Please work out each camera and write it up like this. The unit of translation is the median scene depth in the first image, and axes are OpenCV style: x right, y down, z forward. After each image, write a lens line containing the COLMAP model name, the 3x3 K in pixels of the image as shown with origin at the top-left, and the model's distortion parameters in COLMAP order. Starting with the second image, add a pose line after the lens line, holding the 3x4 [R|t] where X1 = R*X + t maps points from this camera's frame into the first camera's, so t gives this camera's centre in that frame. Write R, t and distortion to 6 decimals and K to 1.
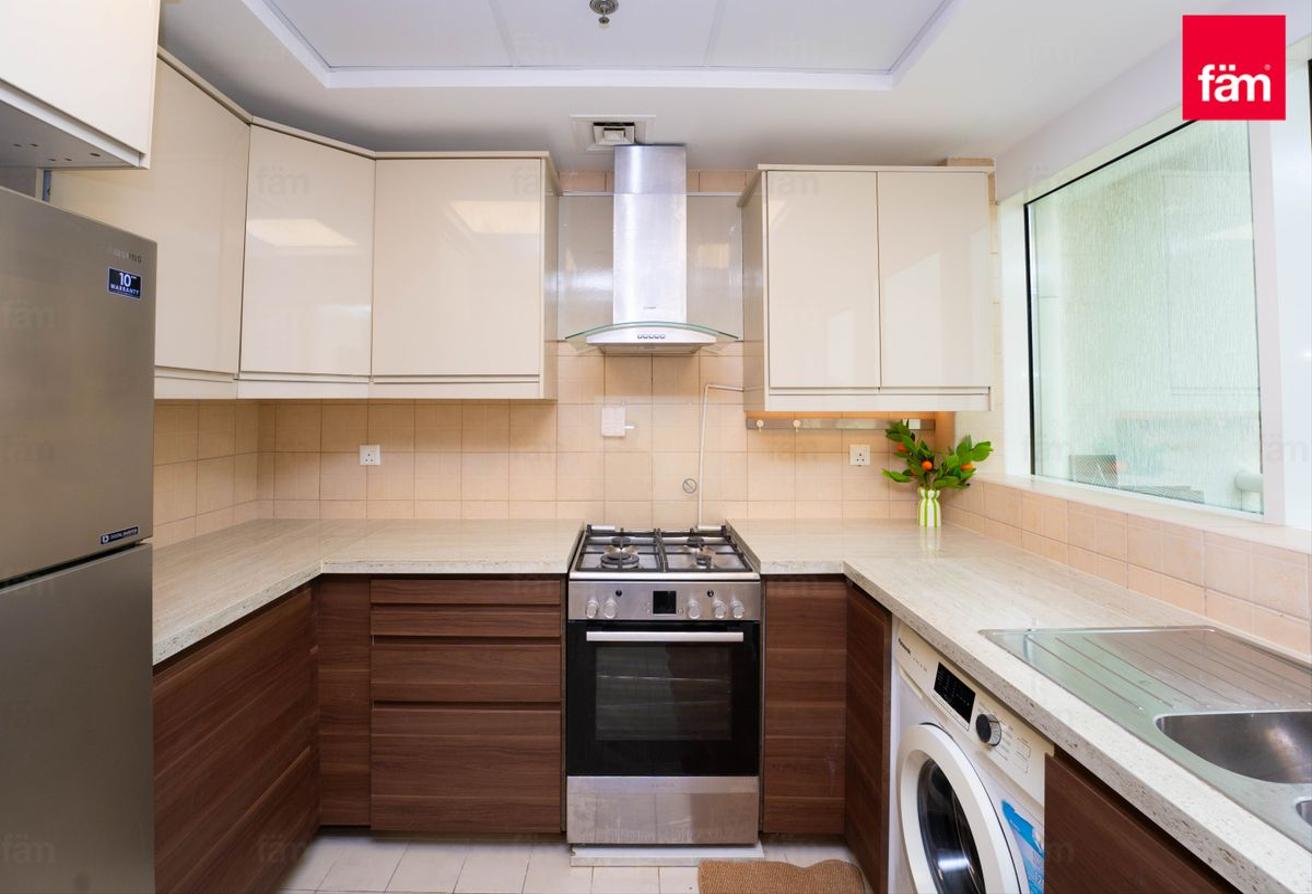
lens RADIAL K [[566.7, 0, 650.2], [0, 566.7, 386.2], [0, 0, 1]] dist [-0.023291, 0.000097]
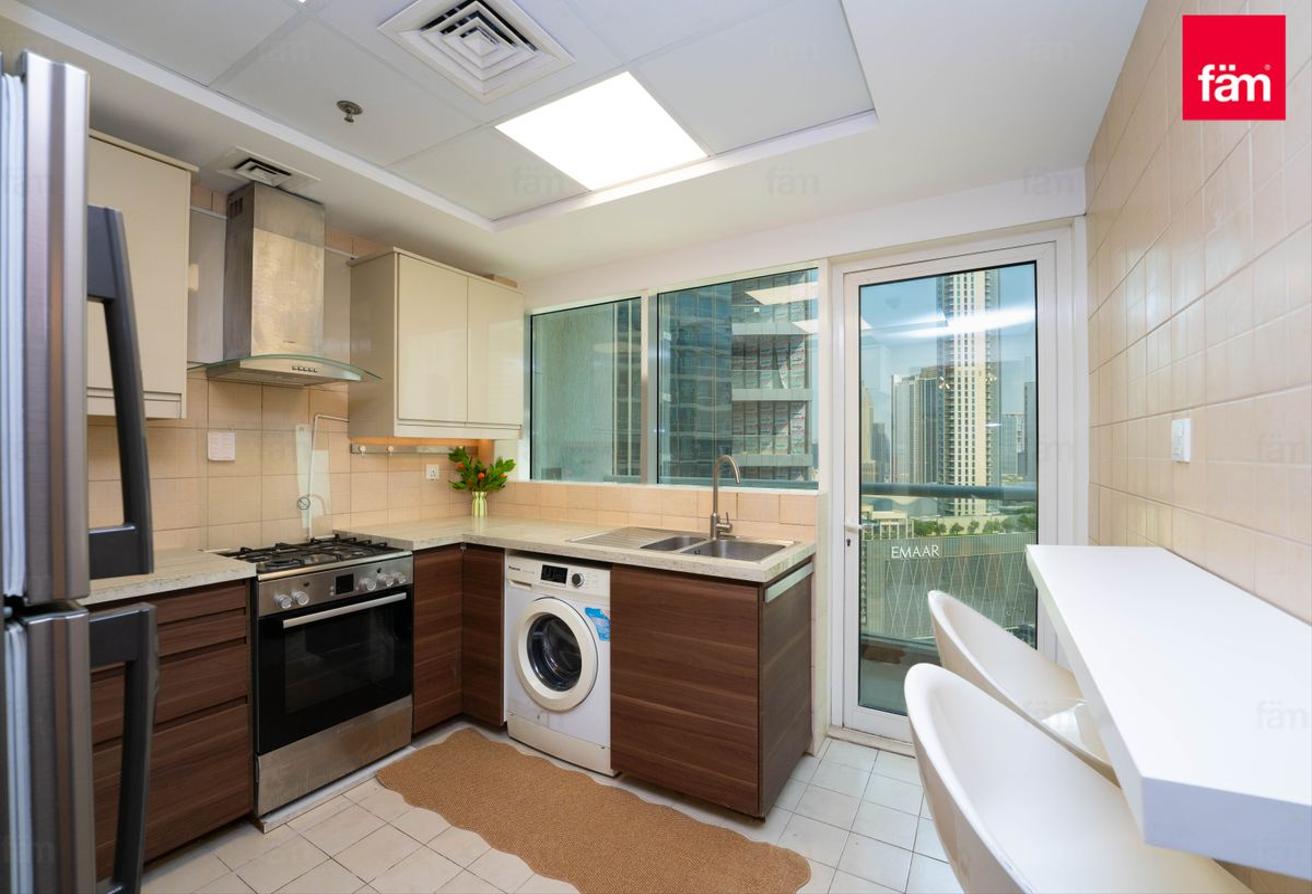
lens RADIAL K [[546.4, 0, 656.0], [0, 546.4, 447.0], [0, 0, 1]] dist [0.000093, 0.000046]
pose [[0.530622, 0.006512, 0.847583, -0.639226], [-0.026048, 0.999623, 0.008627, 0.048193], [-0.847208, -0.026656, 0.530592, -0.226026]]
